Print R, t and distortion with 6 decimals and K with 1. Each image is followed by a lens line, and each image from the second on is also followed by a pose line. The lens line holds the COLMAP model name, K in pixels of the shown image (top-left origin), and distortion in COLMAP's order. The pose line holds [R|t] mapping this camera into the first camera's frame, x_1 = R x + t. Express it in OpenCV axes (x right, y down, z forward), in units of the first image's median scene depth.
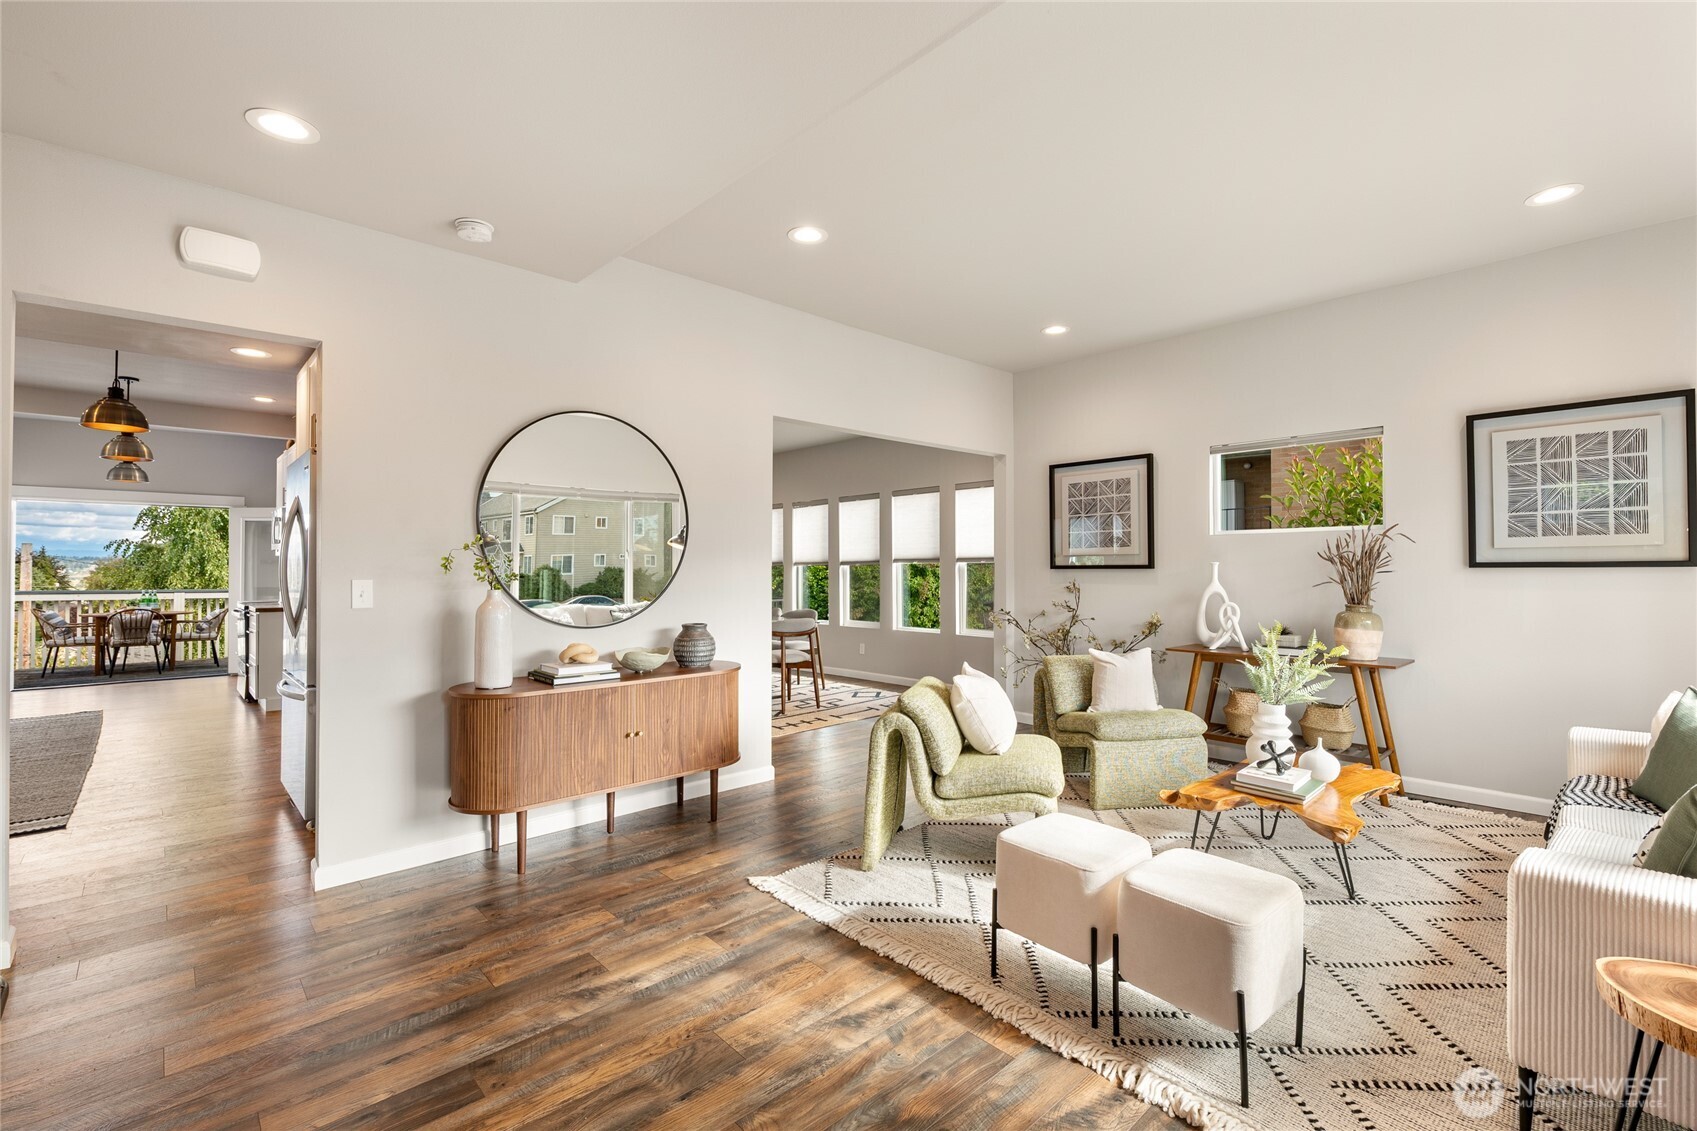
lens RADIAL K [[729.1, 0, 852.1], [0, 729.1, 560.7], [0, 0, 1]] dist [-0.003684, -0.000912]
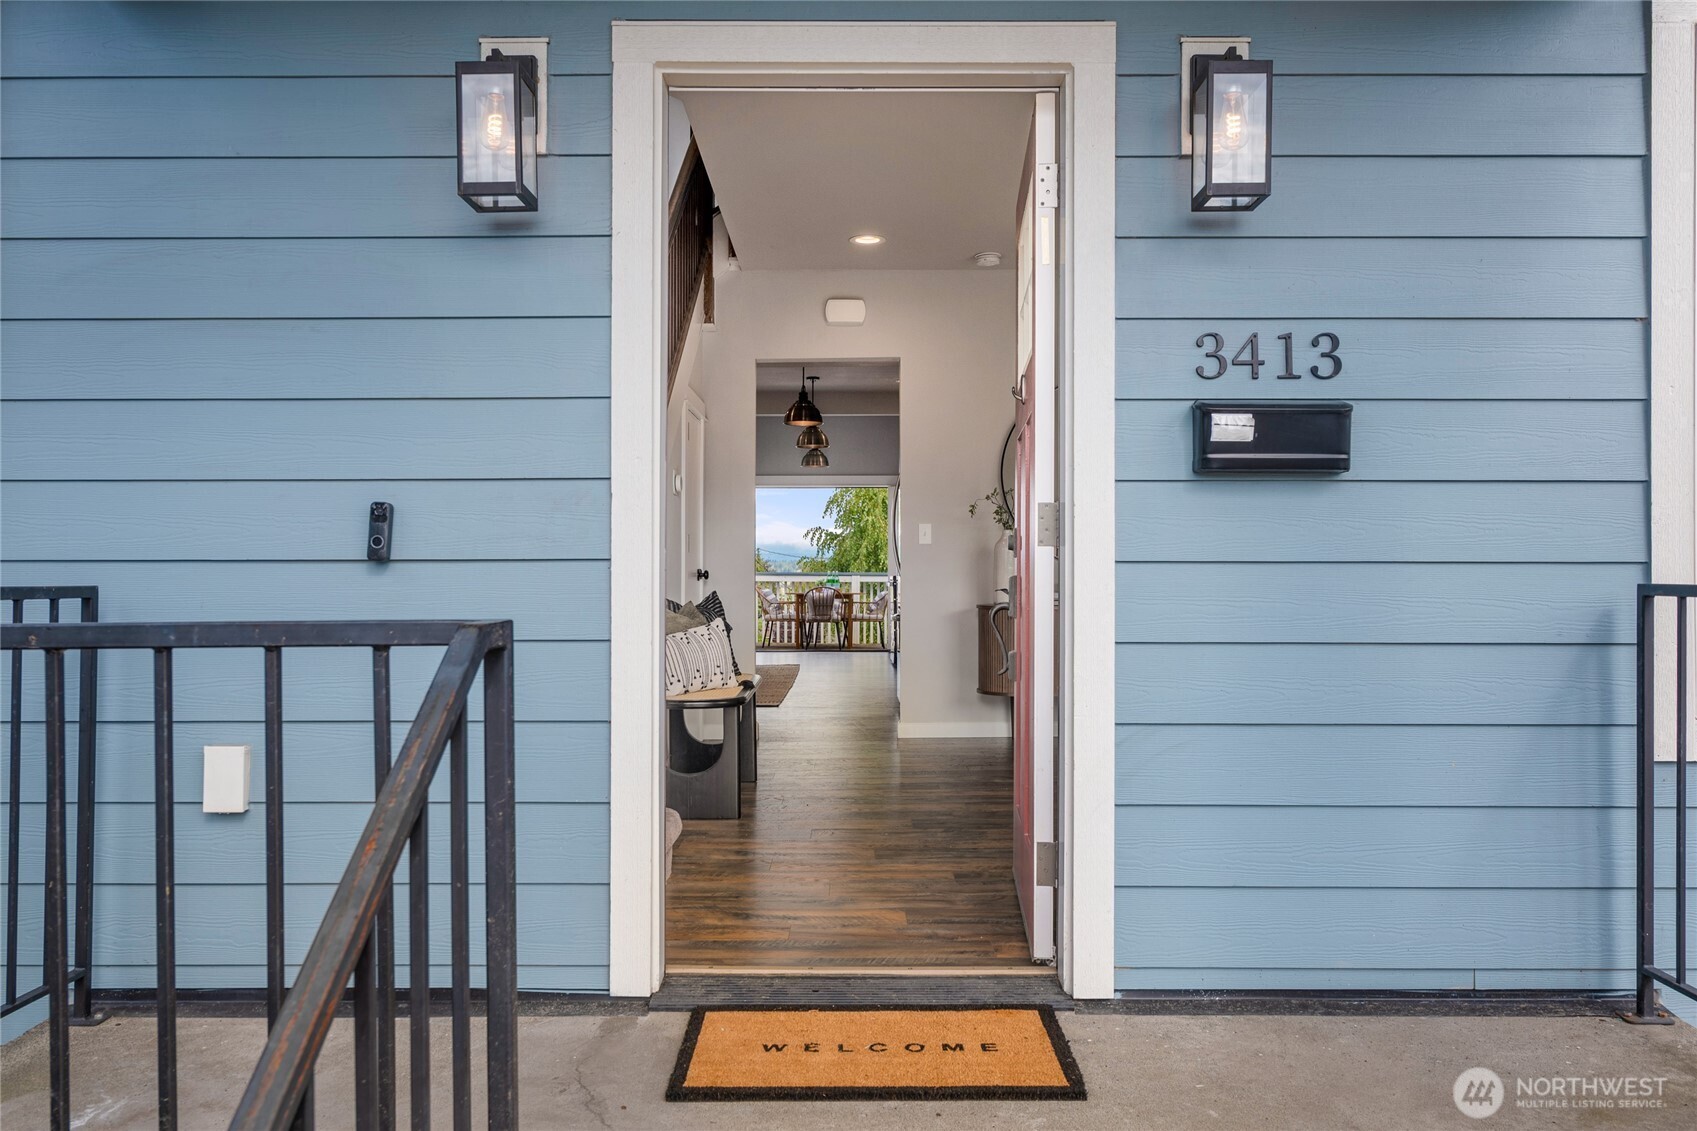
lens RADIAL K [[1246.0, 0, 845.8], [0, 1246.0, 563.1], [0, 0, 1]] dist [-0.010401, 0.017181]
pose [[0.718580, -0.009495, -0.695379, 0.276356], [0.012969, 0.999916, -0.000251, 0.031197], [0.695323, -0.008837, 0.718643, -0.258847]]
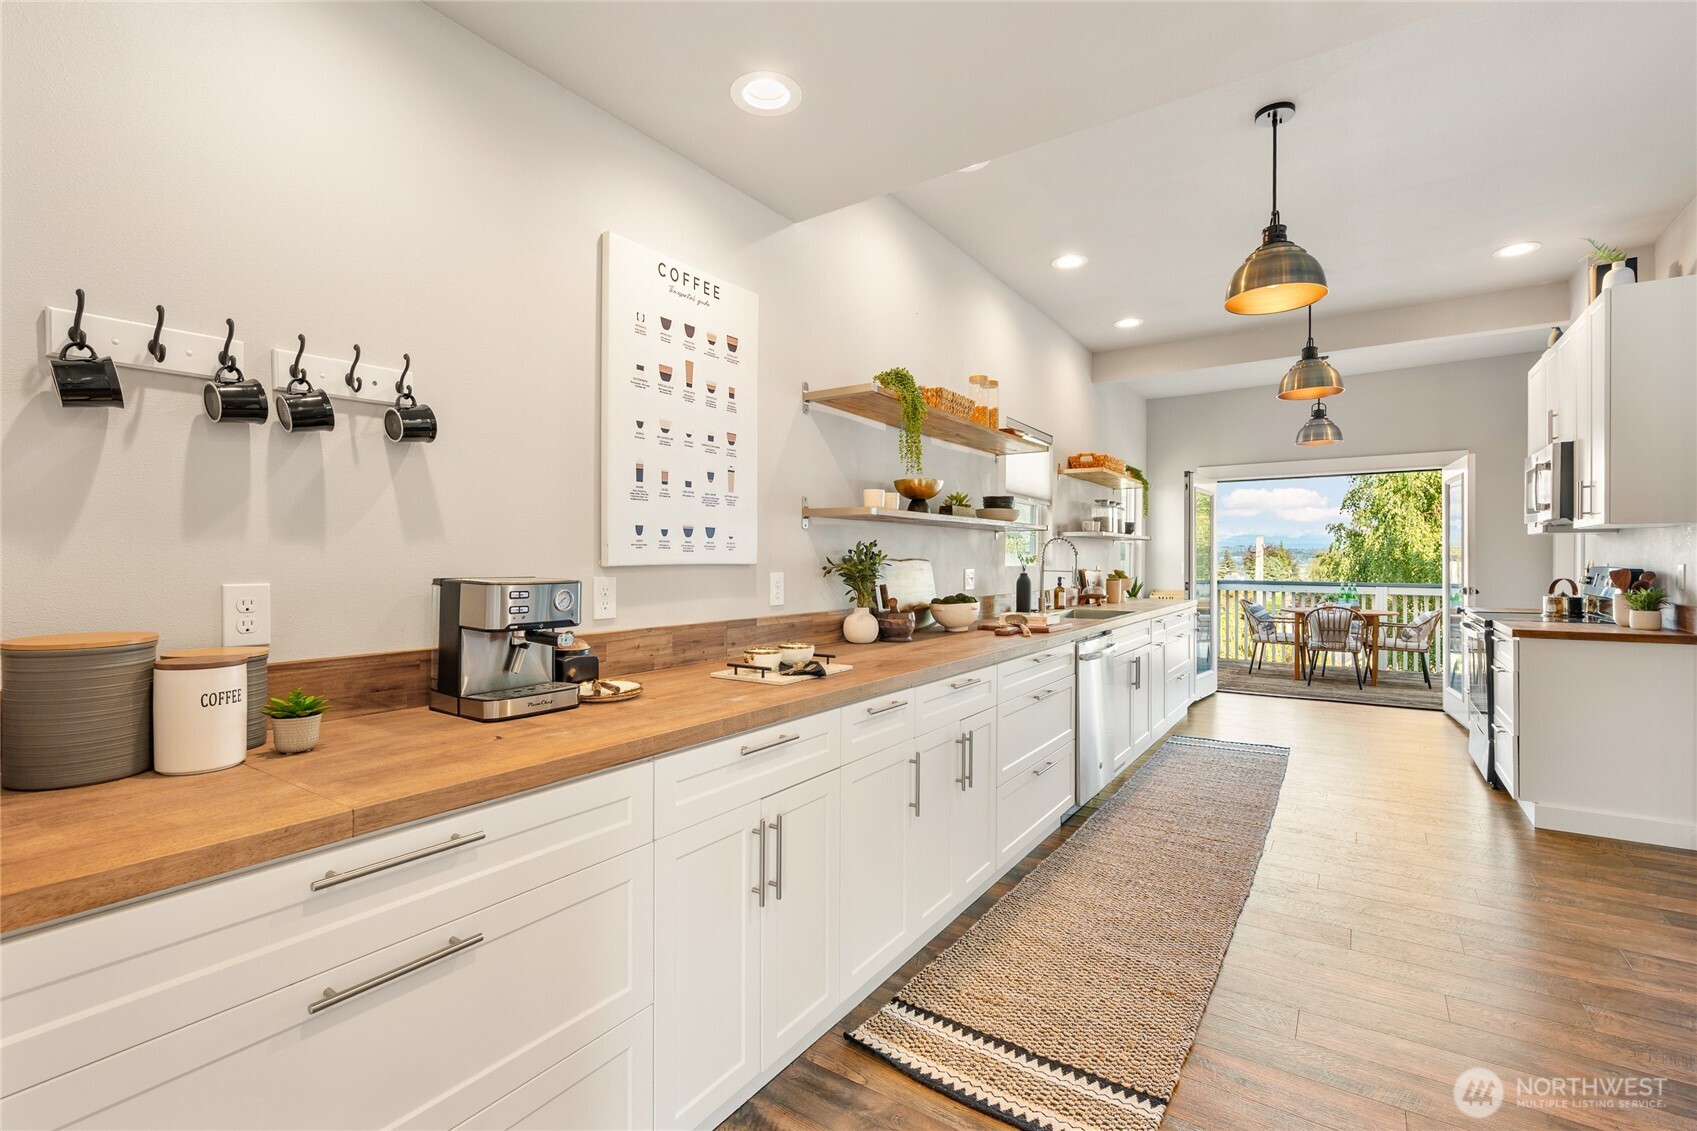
lens RADIAL K [[729.1, 0, 850.9], [0, 729.1, 555.4], [0, 0, 1]] dist [-0.003684, -0.000912]
pose [[0.195300, -0.005630, -0.980727, -0.271430], [0.012422, 0.999918, -0.003266, 0.003989], [0.980665, -0.011545, 0.195353, 0.289283]]
